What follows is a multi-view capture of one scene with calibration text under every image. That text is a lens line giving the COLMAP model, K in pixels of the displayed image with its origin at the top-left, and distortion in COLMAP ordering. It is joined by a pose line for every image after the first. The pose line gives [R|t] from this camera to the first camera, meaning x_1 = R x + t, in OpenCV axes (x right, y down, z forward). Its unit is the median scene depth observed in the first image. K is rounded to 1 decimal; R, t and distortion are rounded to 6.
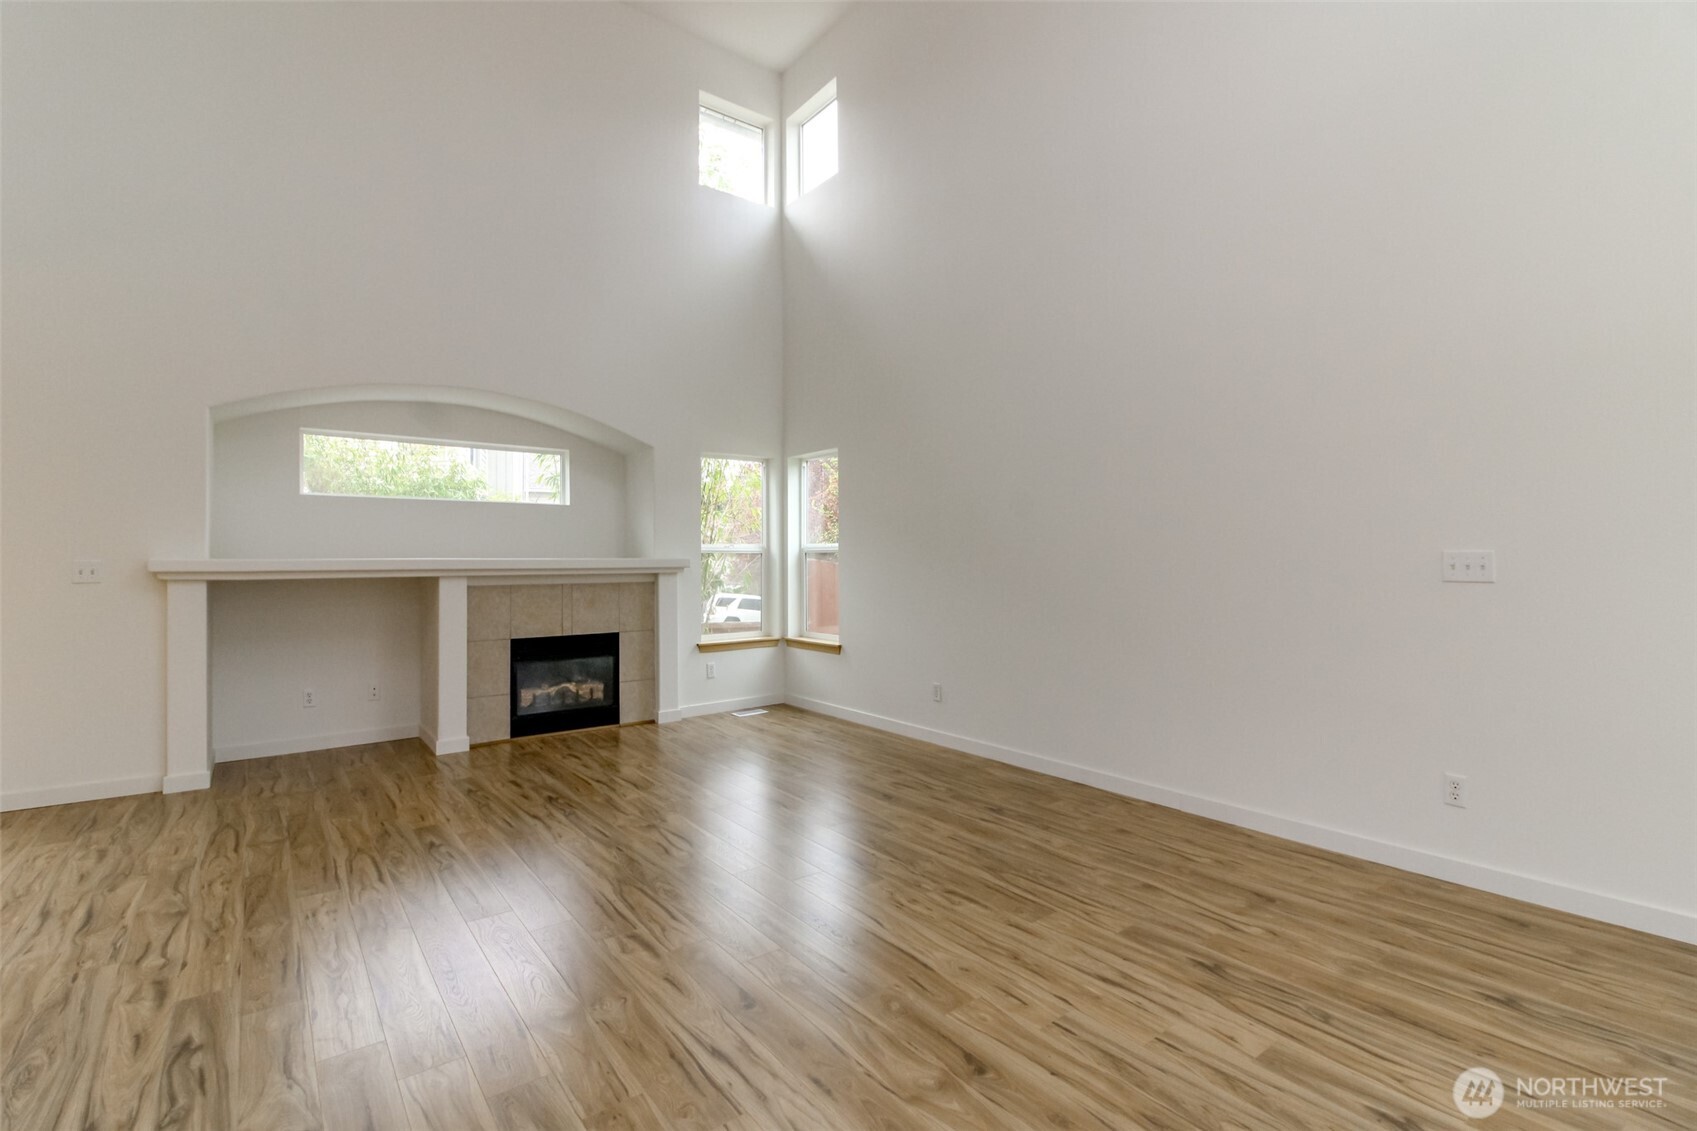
lens RADIAL K [[774.0, 0, 852.3], [0, 774.0, 570.7], [0, 0, 1]] dist [0.005117, -0.005161]
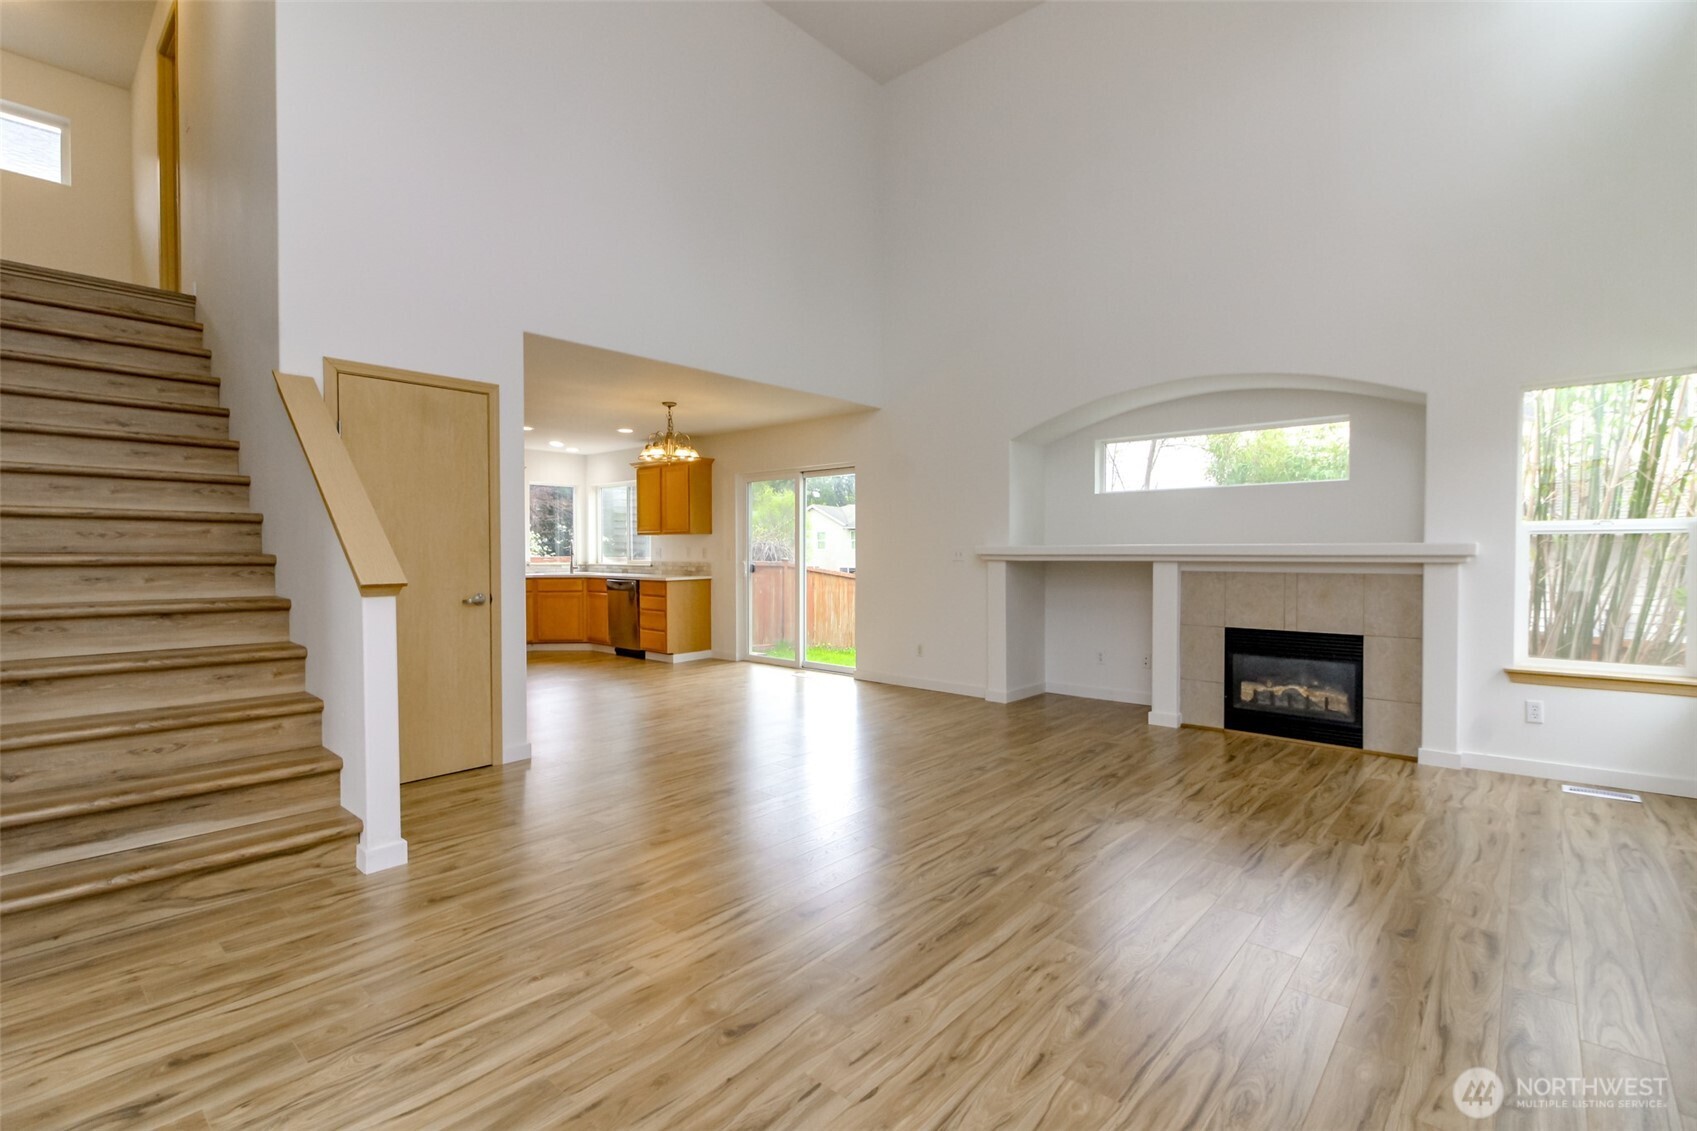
lens RADIAL K [[774.0, 0, 823.7], [0, 774.0, 564.5], [0, 0, 1]] dist [0.005117, -0.005161]
pose [[0.175794, 0.024921, -0.984112, 0.866012], [-0.011887, 0.999660, 0.023191, -0.014339], [0.984355, 0.007622, 0.176030, 0.667880]]
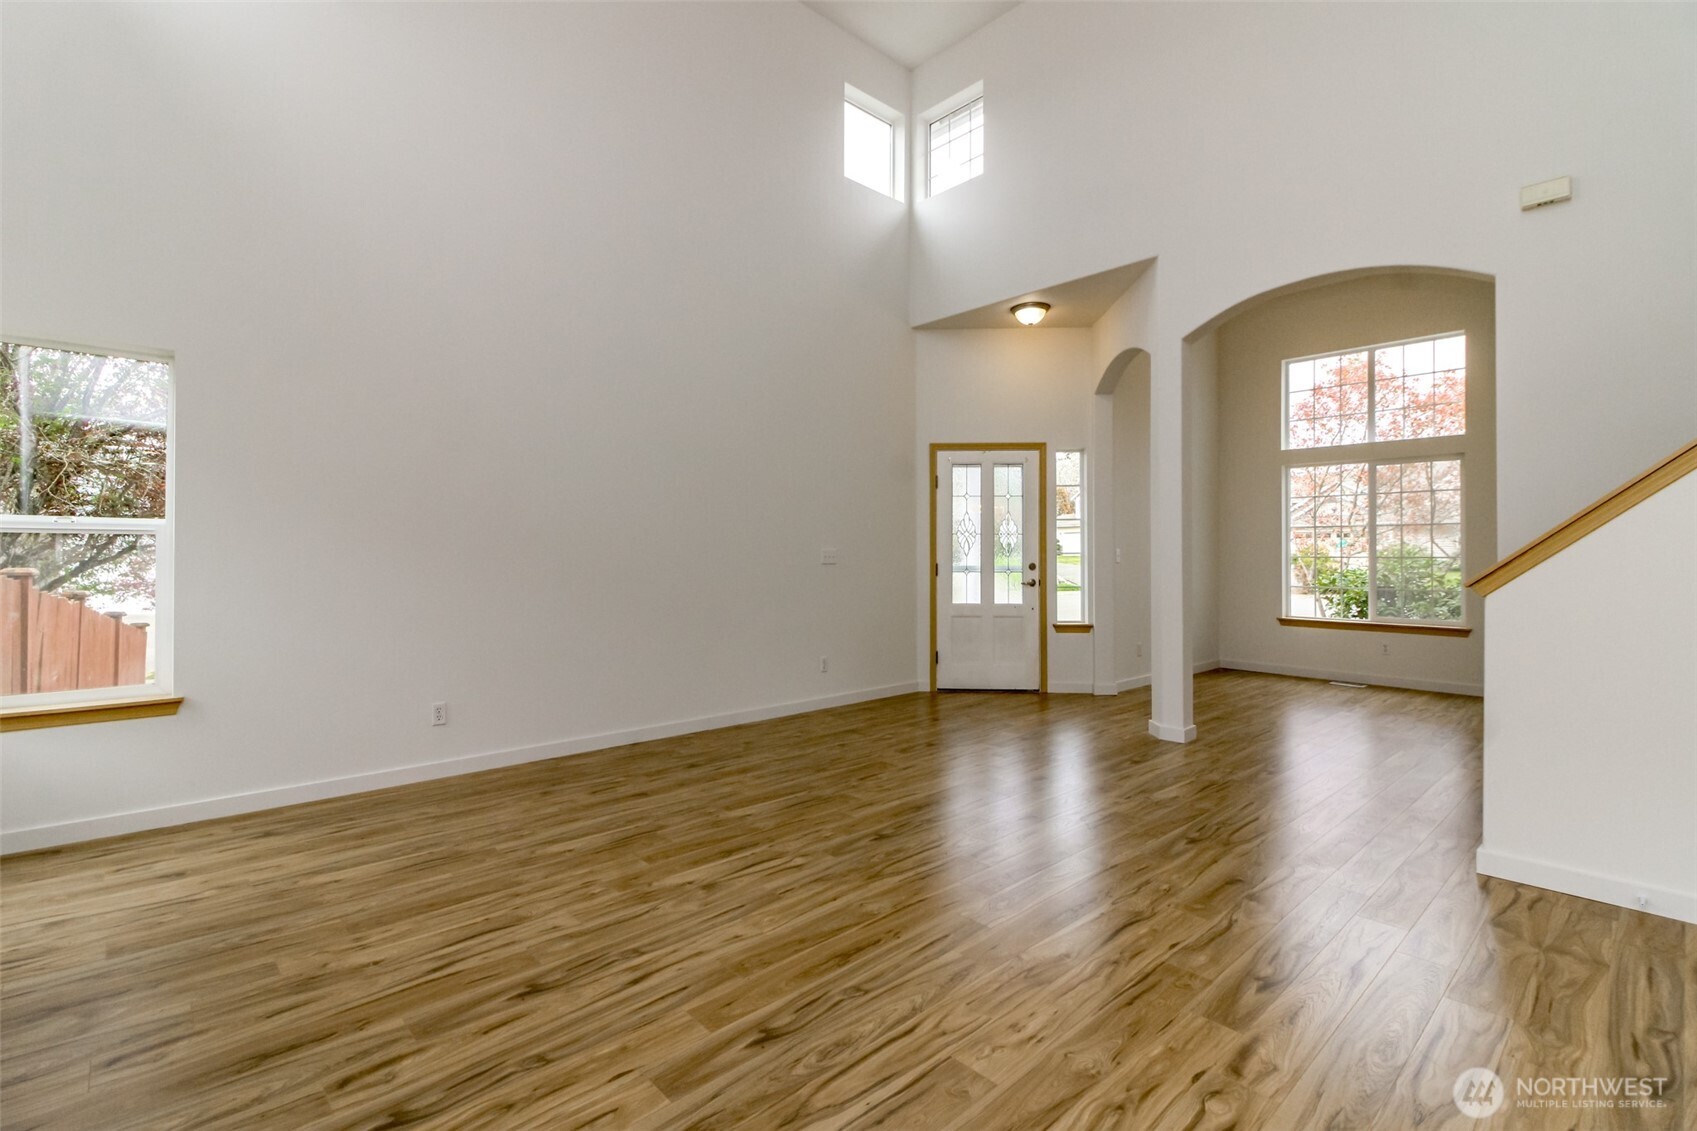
lens RADIAL K [[774.0, 0, 823.7], [0, 774.0, 555.5], [0, 0, 1]] dist [0.005117, -0.005161]
pose [[-0.075616, 0.003180, 0.997132, -1.452611], [0.014551, 0.999892, -0.002085, -0.005691], [-0.997031, 0.014352, -0.075654, 1.289285]]
